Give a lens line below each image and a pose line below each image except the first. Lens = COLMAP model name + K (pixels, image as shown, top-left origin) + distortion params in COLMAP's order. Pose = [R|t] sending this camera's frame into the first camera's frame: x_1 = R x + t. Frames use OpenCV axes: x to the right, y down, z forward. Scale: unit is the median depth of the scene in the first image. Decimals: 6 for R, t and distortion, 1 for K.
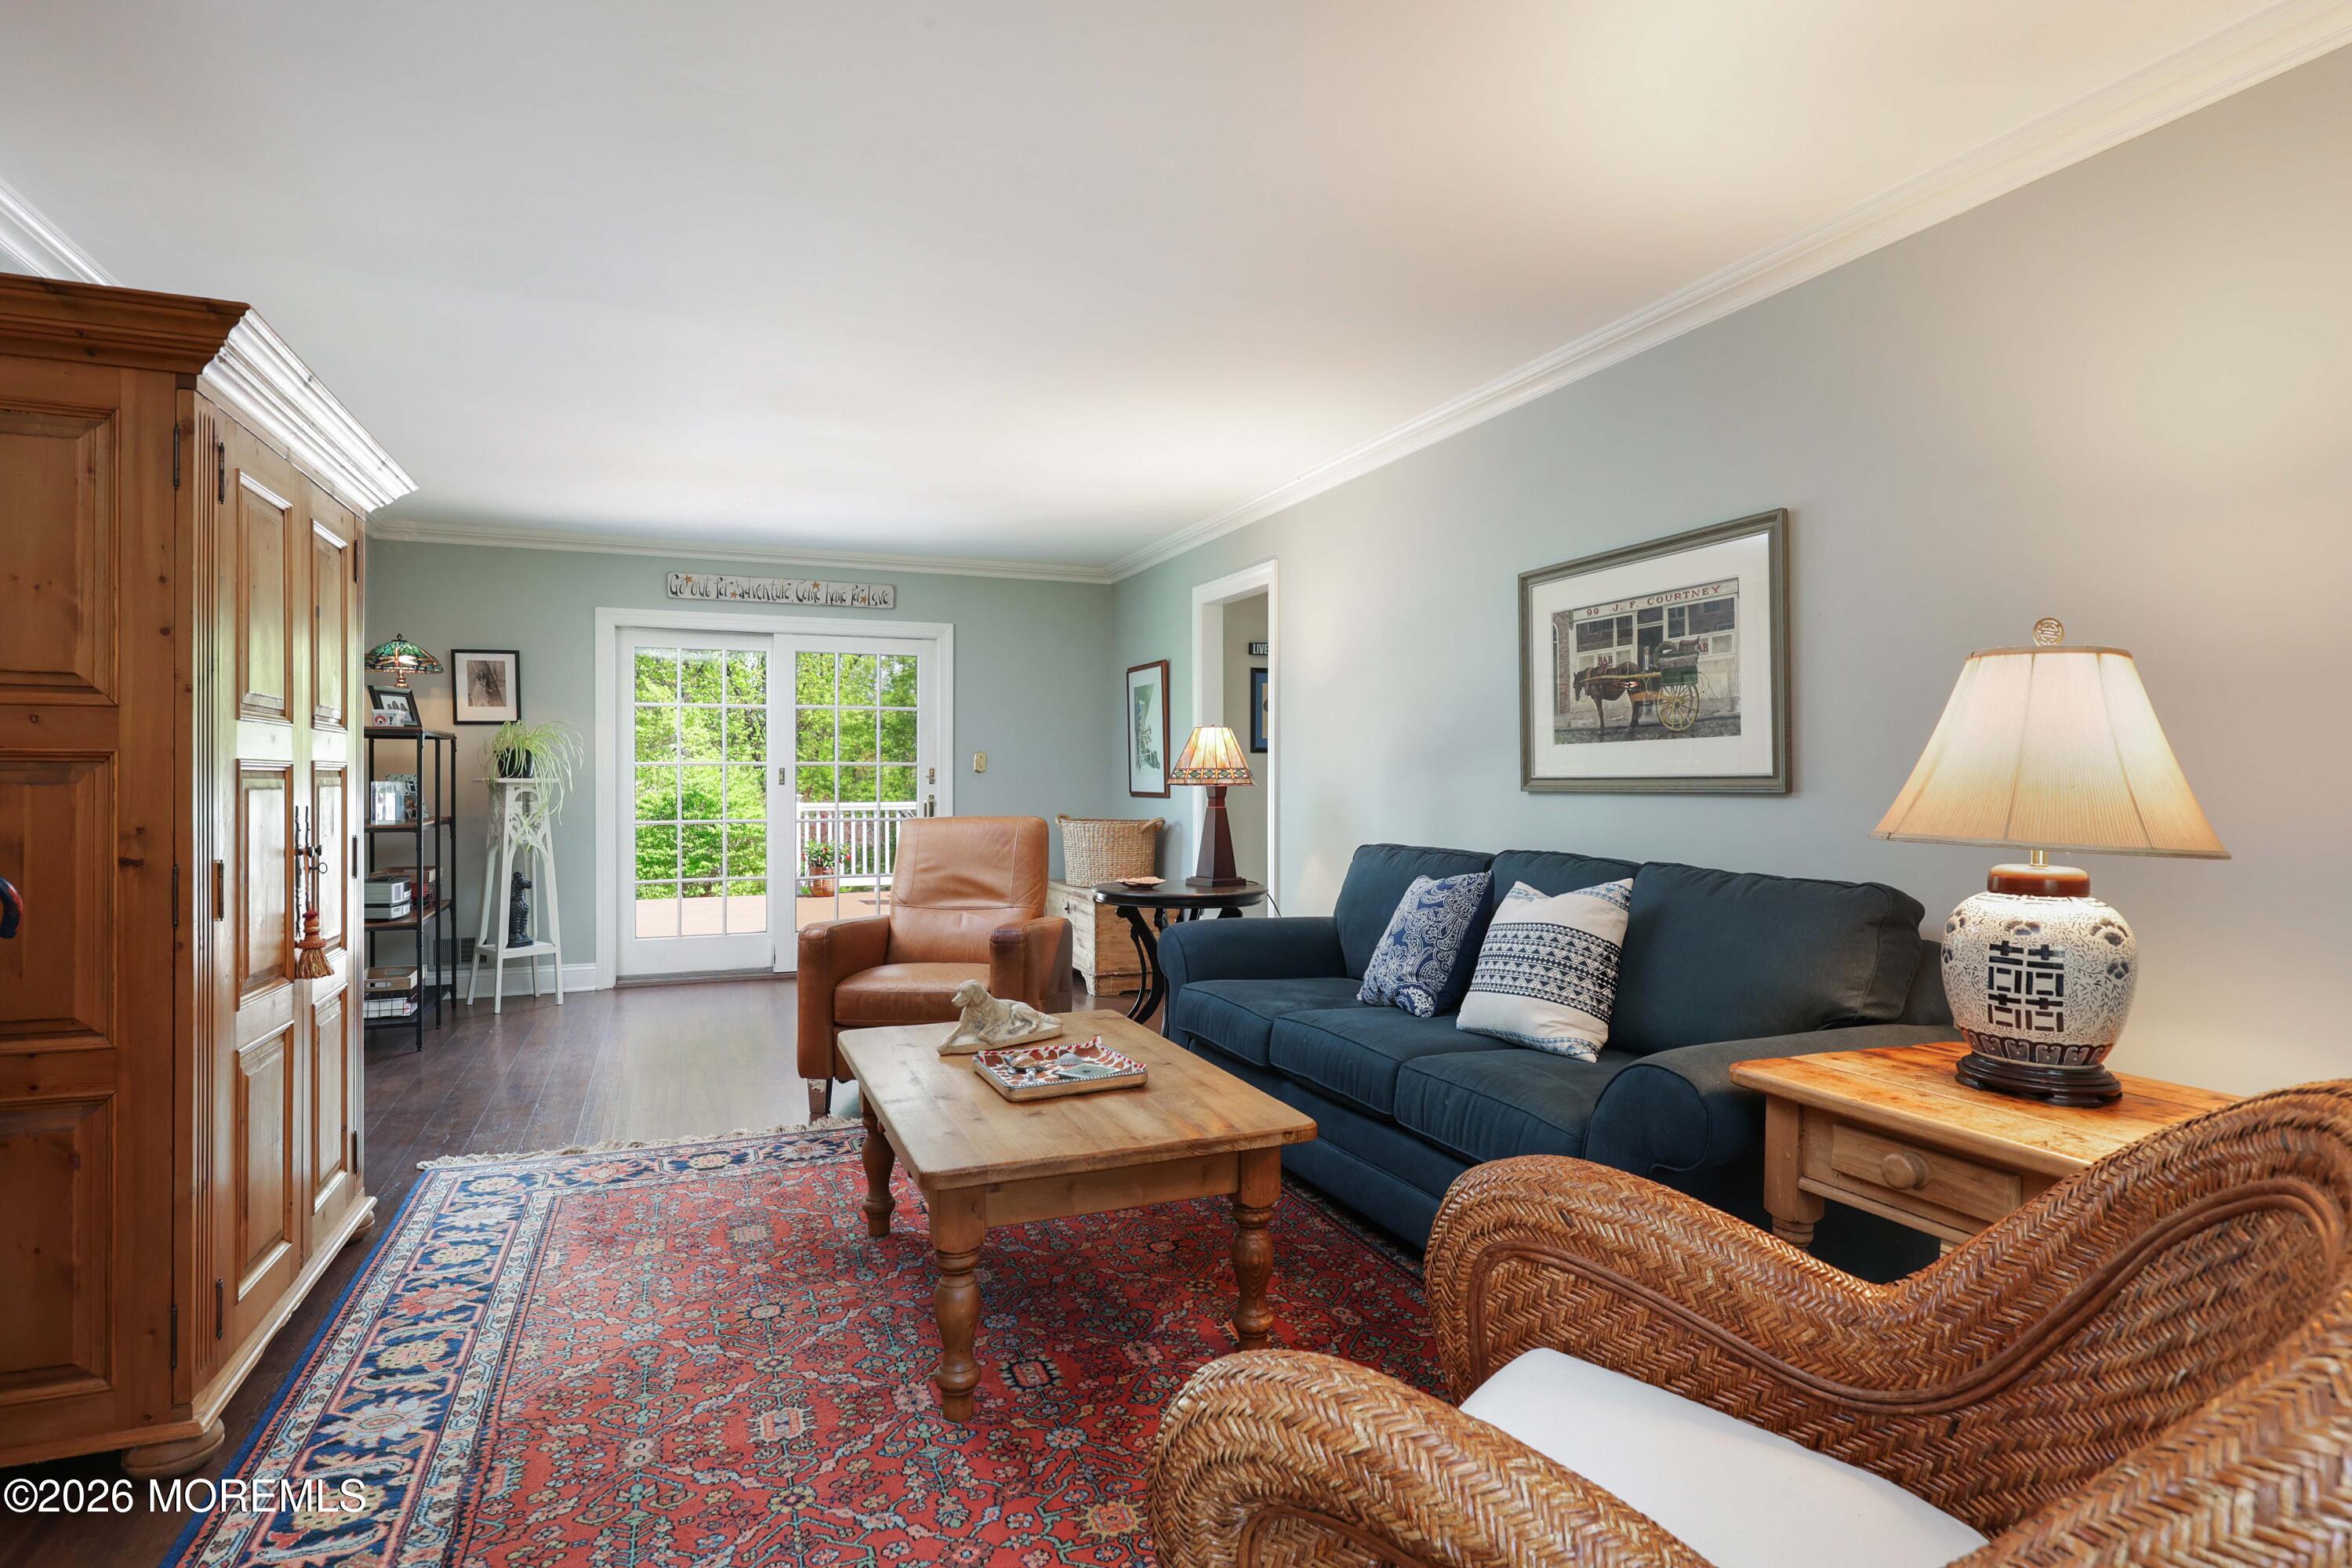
lens RADIAL K [[1255.7, 0, 1184.1], [0, 1255.7, 776.3], [0, 0, 1]] dist [0.005971, 0.000320]
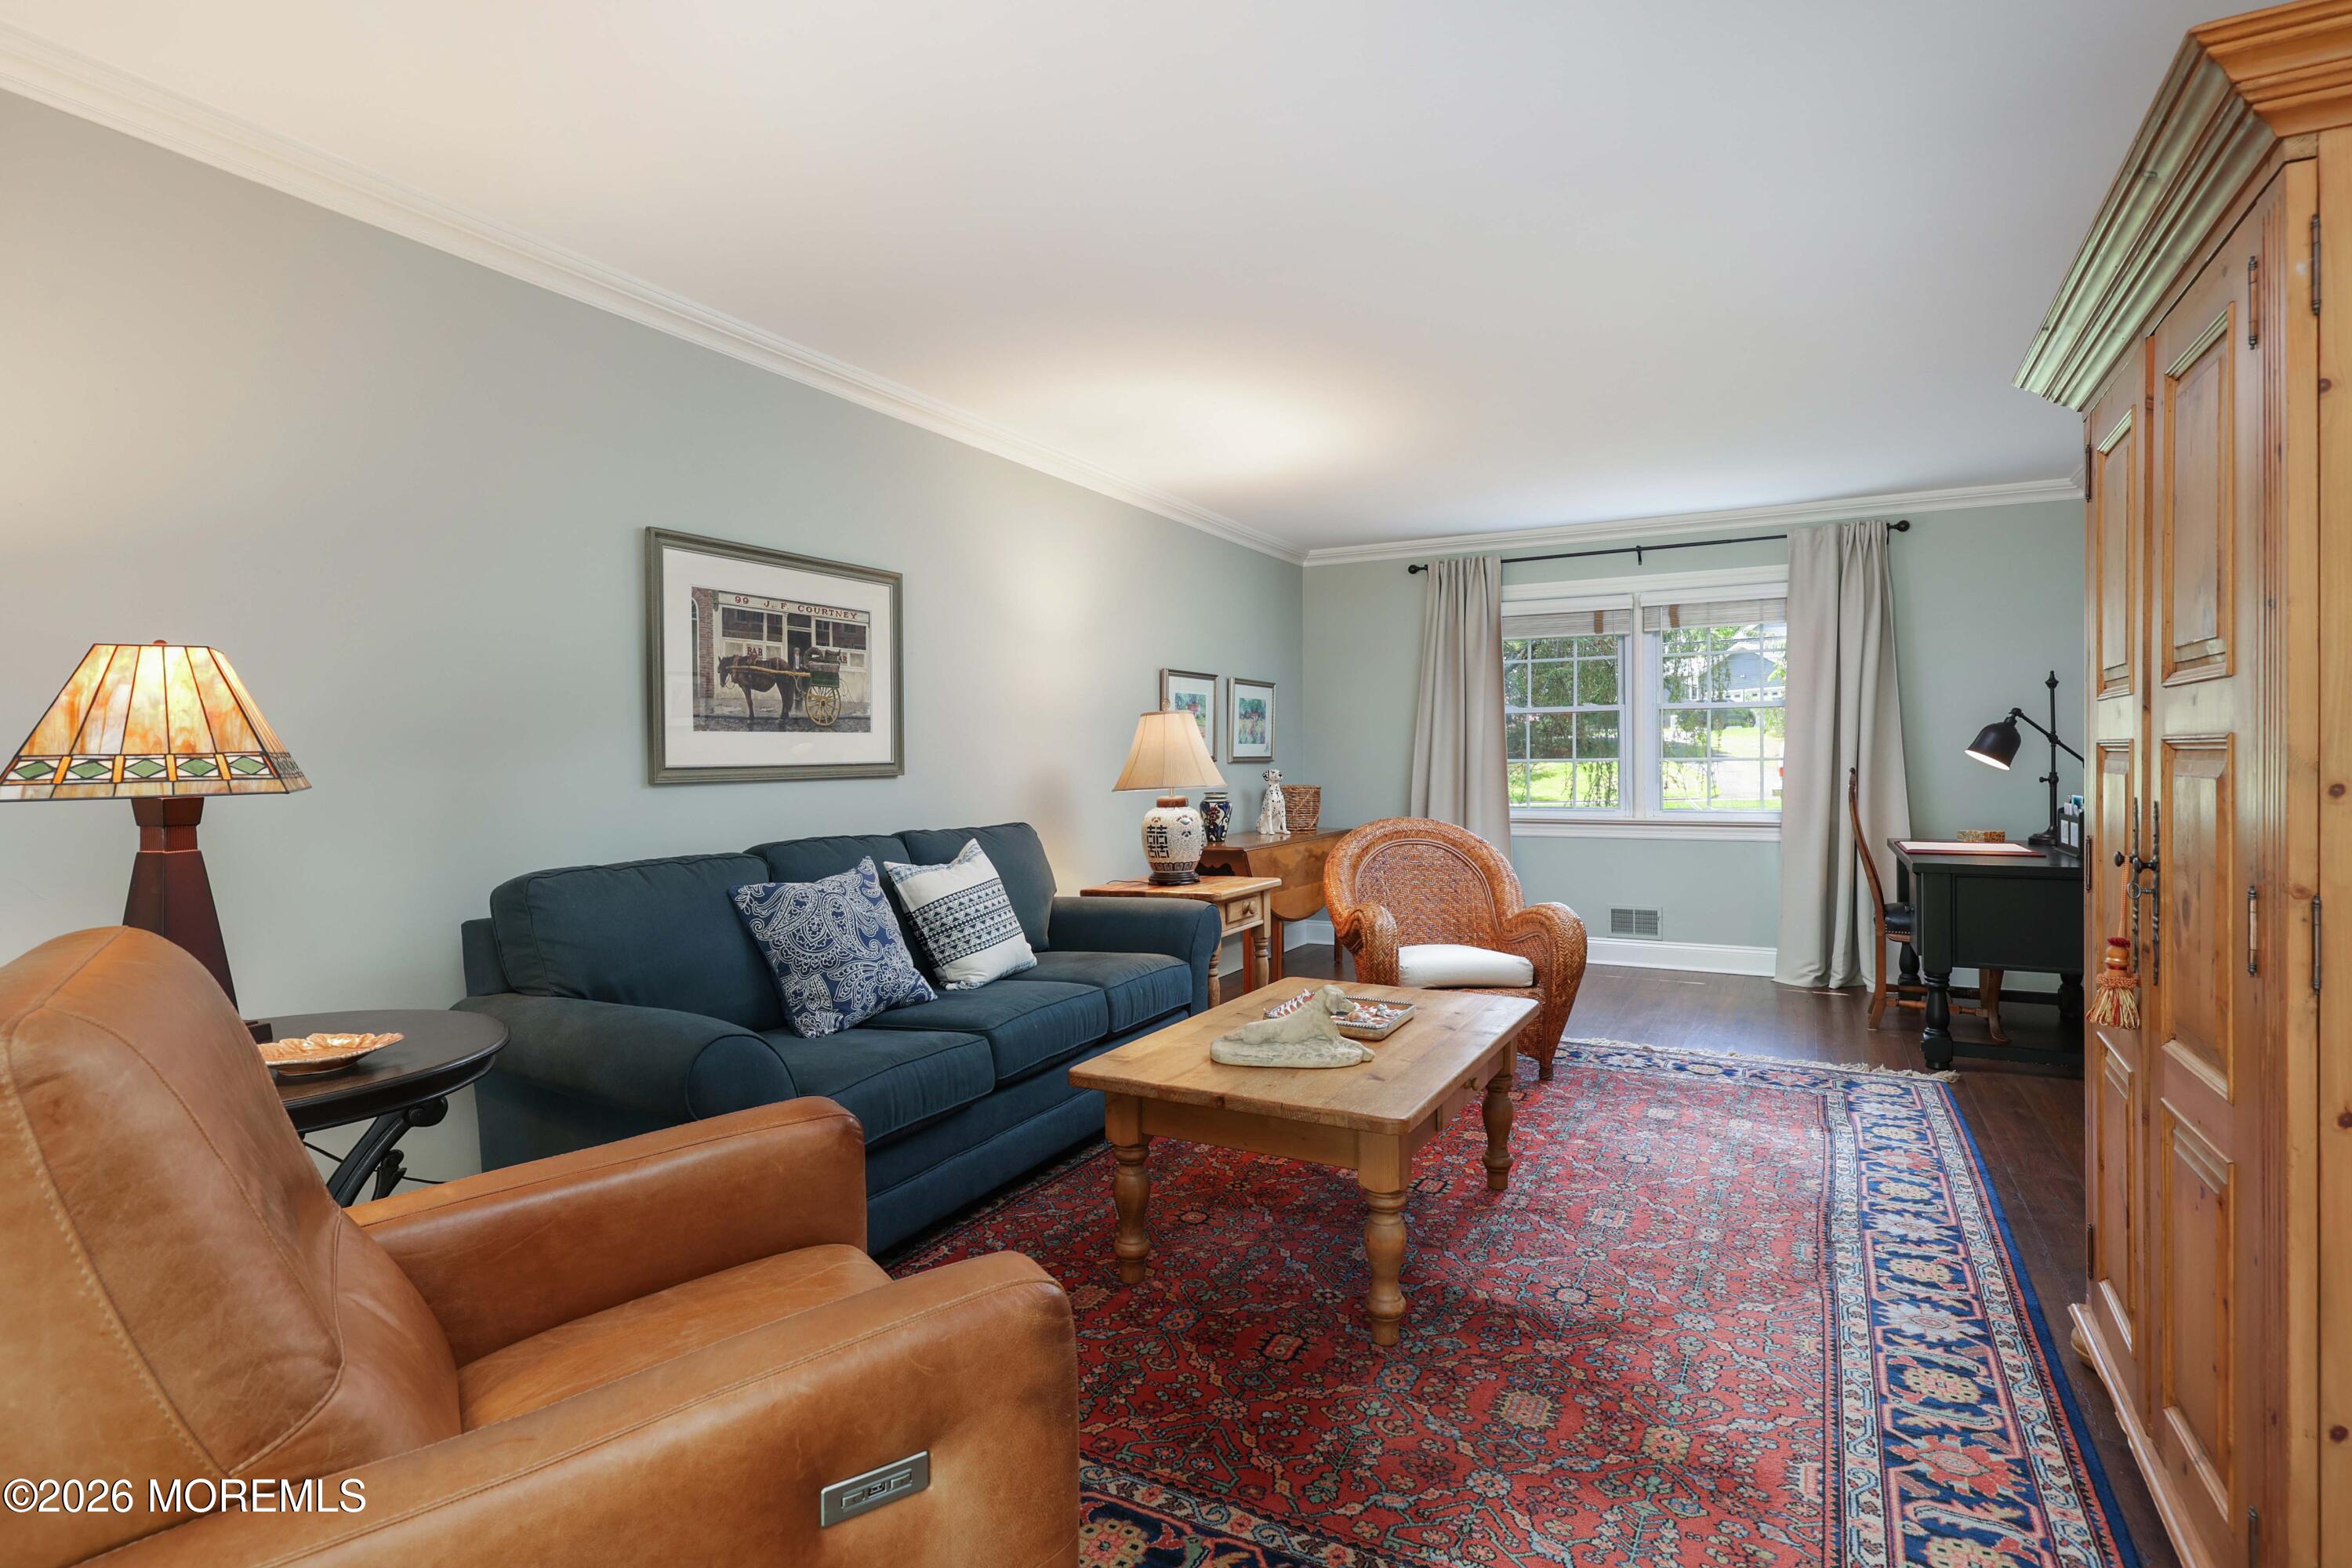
lens RADIAL K [[1220.6, 0, 1180.6], [0, 1220.6, 775.8], [0, 0, 1]] dist [0.001237, 0.000580]
pose [[-0.651358, -0.004150, 0.758759, -0.704395], [0.010689, 0.999836, 0.014645, -0.002420], [-0.758695, 0.017650, -0.651207, 1.516525]]
